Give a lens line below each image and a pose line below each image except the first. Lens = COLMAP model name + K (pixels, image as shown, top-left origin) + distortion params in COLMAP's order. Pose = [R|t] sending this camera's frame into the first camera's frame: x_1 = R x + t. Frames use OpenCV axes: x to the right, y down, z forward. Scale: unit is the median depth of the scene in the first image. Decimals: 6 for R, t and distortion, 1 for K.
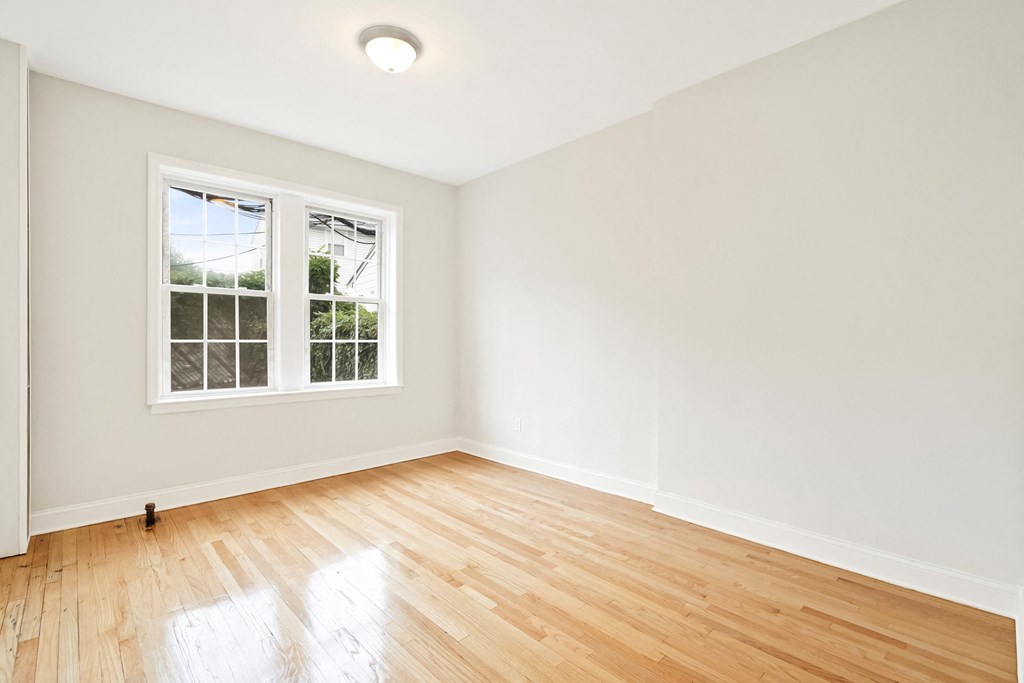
lens RADIAL K [[471.4, 0, 512.0], [0, 471.4, 341.5], [0, 0, 1]] dist [-0.001063, -0.000030]
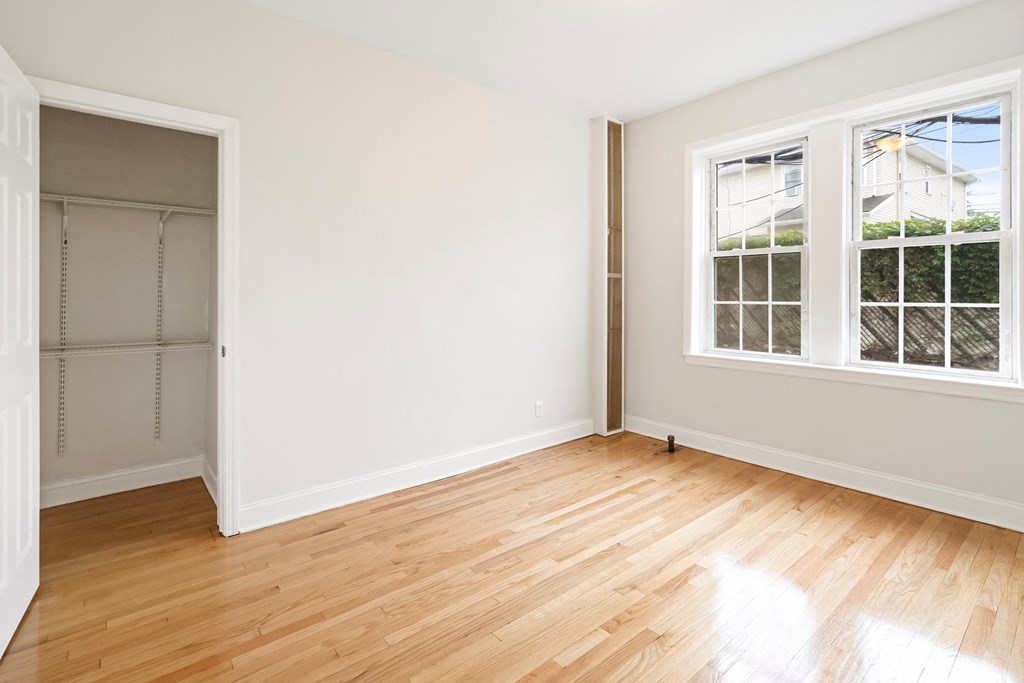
lens RADIAL K [[481.1, 0, 513.7], [0, 481.1, 294.9], [0, 0, 1]] dist [0.000942, -0.000097]
pose [[-0.059764, -0.006637, -0.998190, 0.424925], [-0.007513, 0.999953, -0.006199, -0.006969], [0.998184, 0.007129, -0.059811, 0.567409]]
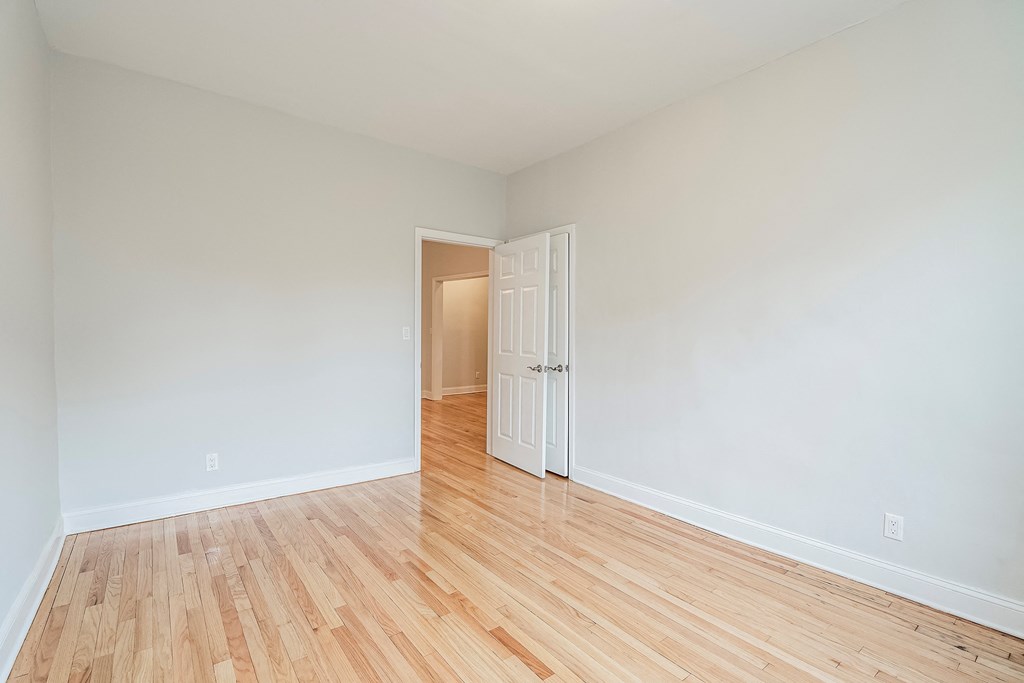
lens RADIAL K [[471.4, 0, 512.0], [0, 471.4, 341.5], [0, 0, 1]] dist [-0.001063, -0.000030]
pose [[-0.995552, -0.014476, 0.093092, -0.198417], [-0.011945, 0.999545, 0.027681, -0.018744], [-0.093450, 0.026446, -0.995273, 1.233612]]
